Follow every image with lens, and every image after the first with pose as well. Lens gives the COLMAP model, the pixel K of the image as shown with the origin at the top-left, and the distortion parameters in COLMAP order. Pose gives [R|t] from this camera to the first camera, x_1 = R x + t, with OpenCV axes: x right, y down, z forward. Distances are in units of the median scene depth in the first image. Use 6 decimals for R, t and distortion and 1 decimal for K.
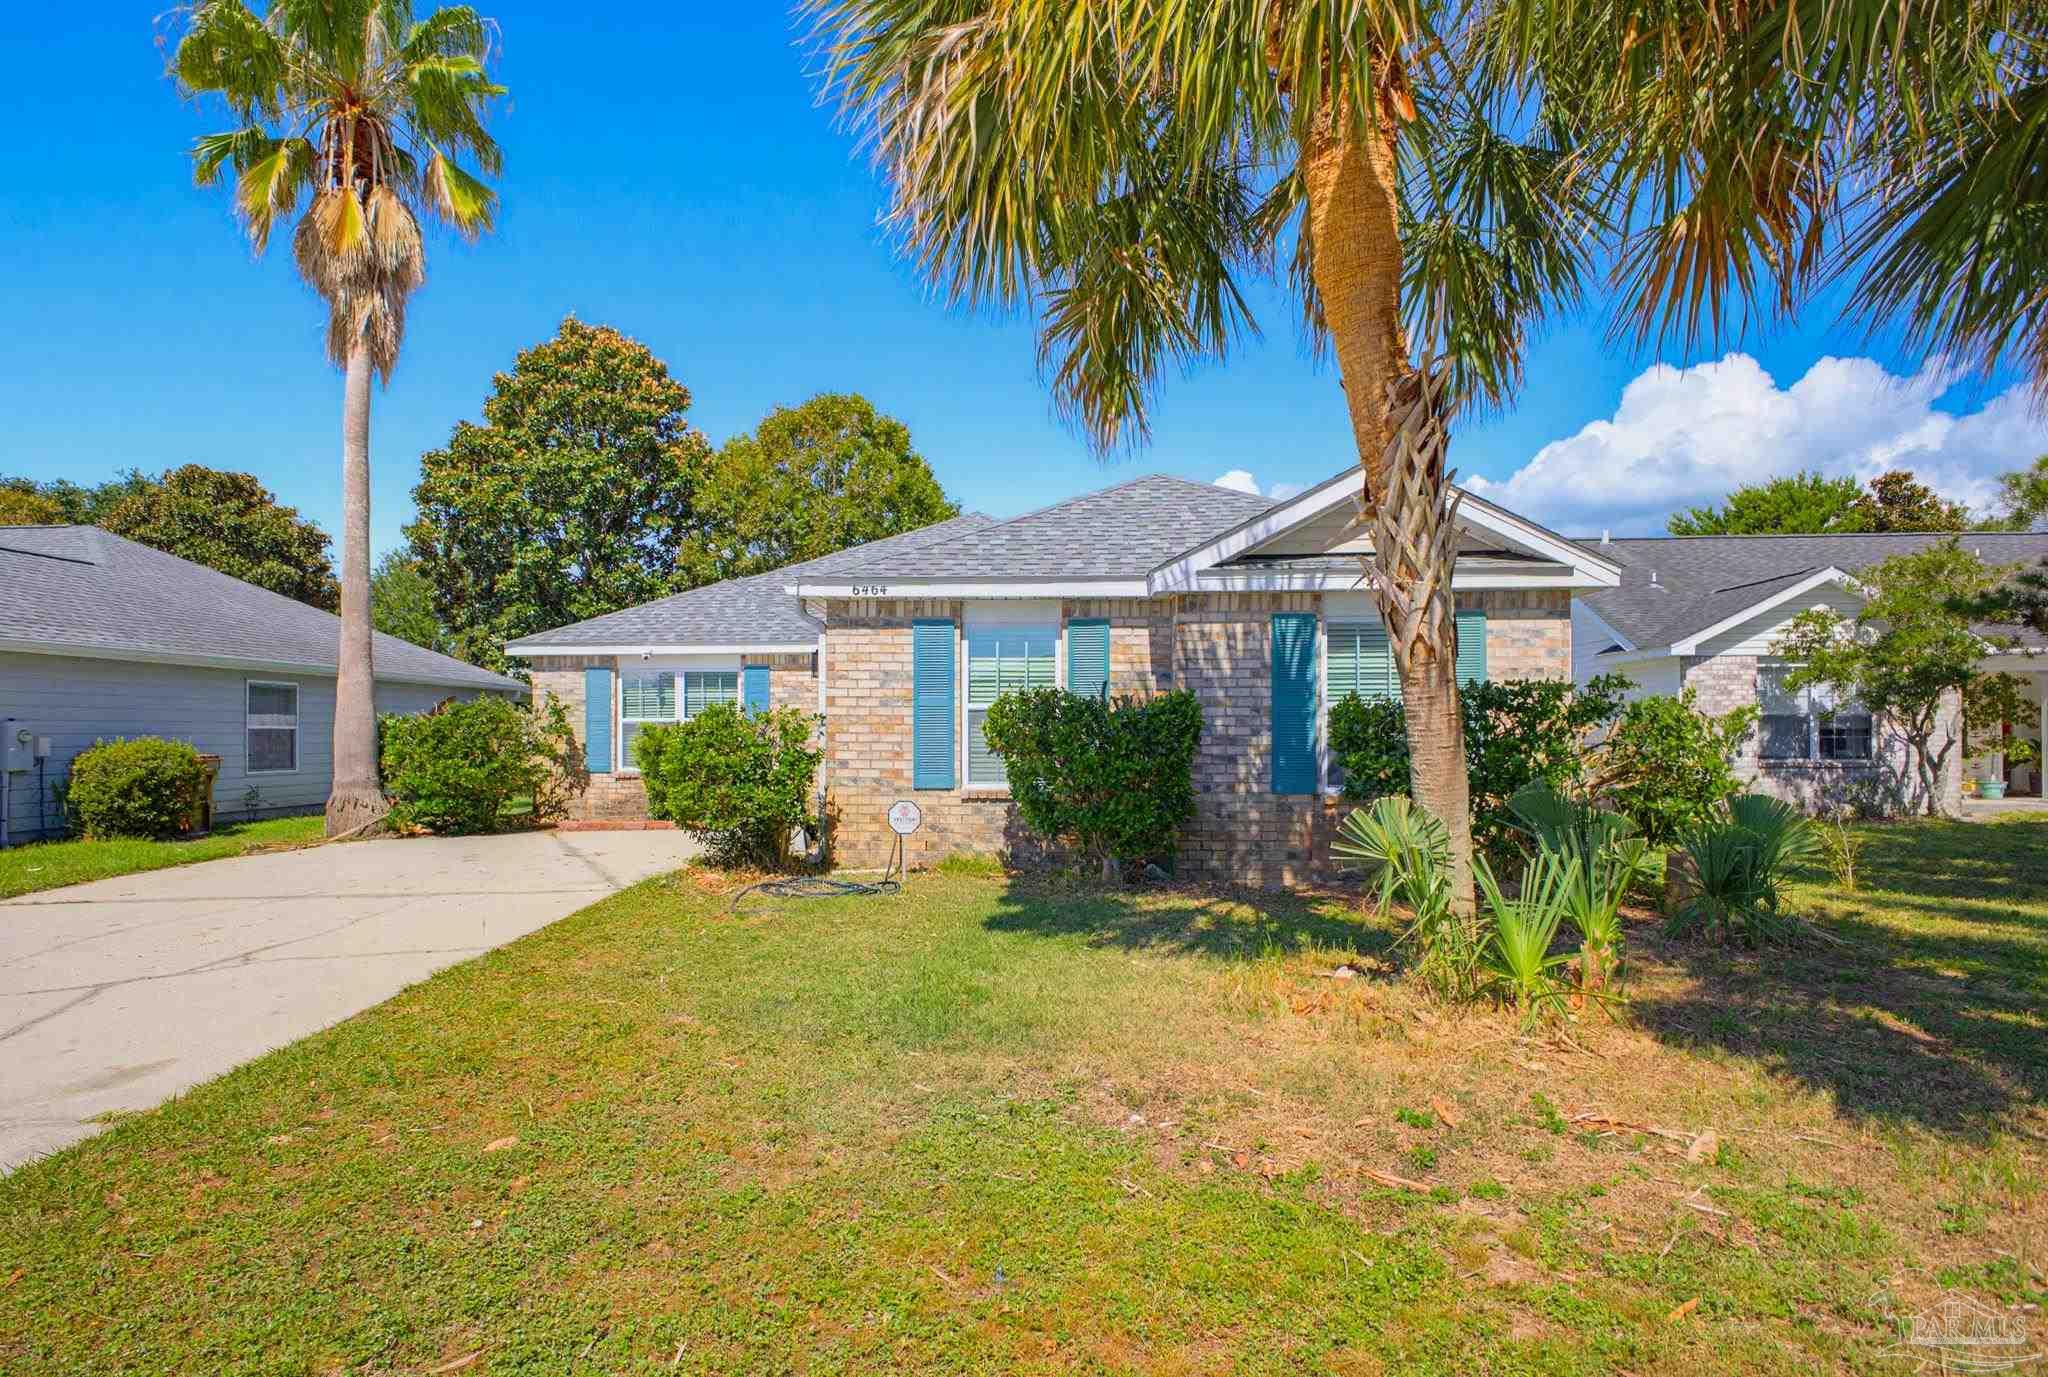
lens RADIAL K [[1208.3, 0, 1023.6], [0, 1208.3, 704.2], [0, 0, 1]] dist [0.008890, 0.002061]
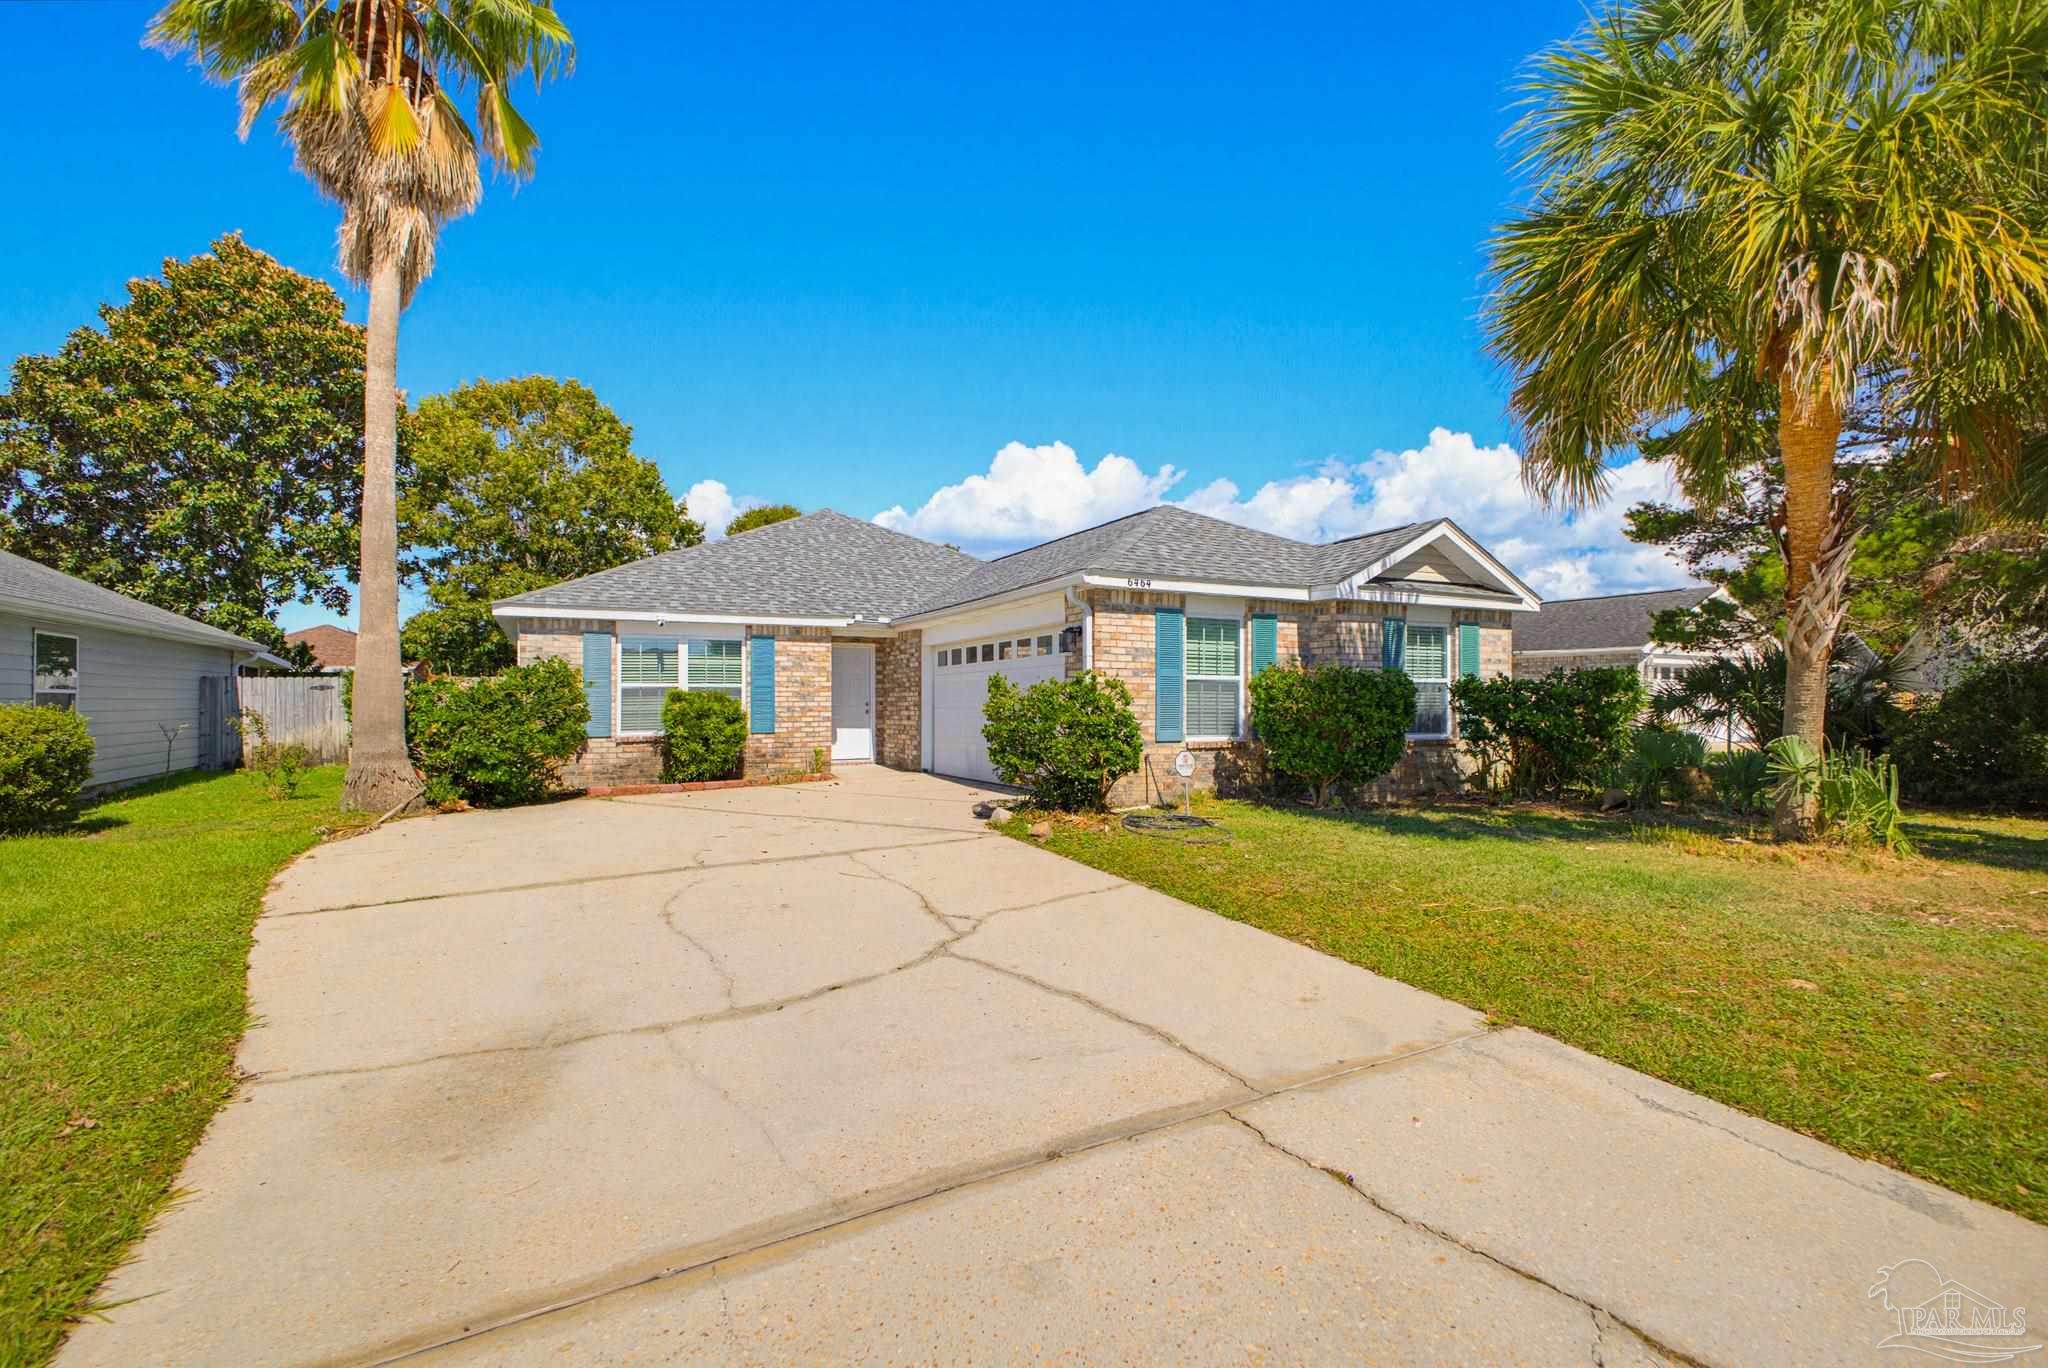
lens RADIAL K [[978.0, 0, 1023.4], [0, 978.0, 675.2], [0, 0, 1]] dist [-0.002464, -0.000408]
pose [[0.843913, 0.014862, 0.536274, -0.752921], [-0.013638, 0.999887, -0.006248, 0.008532], [-0.536306, -0.002040, 0.844021, 0.211843]]
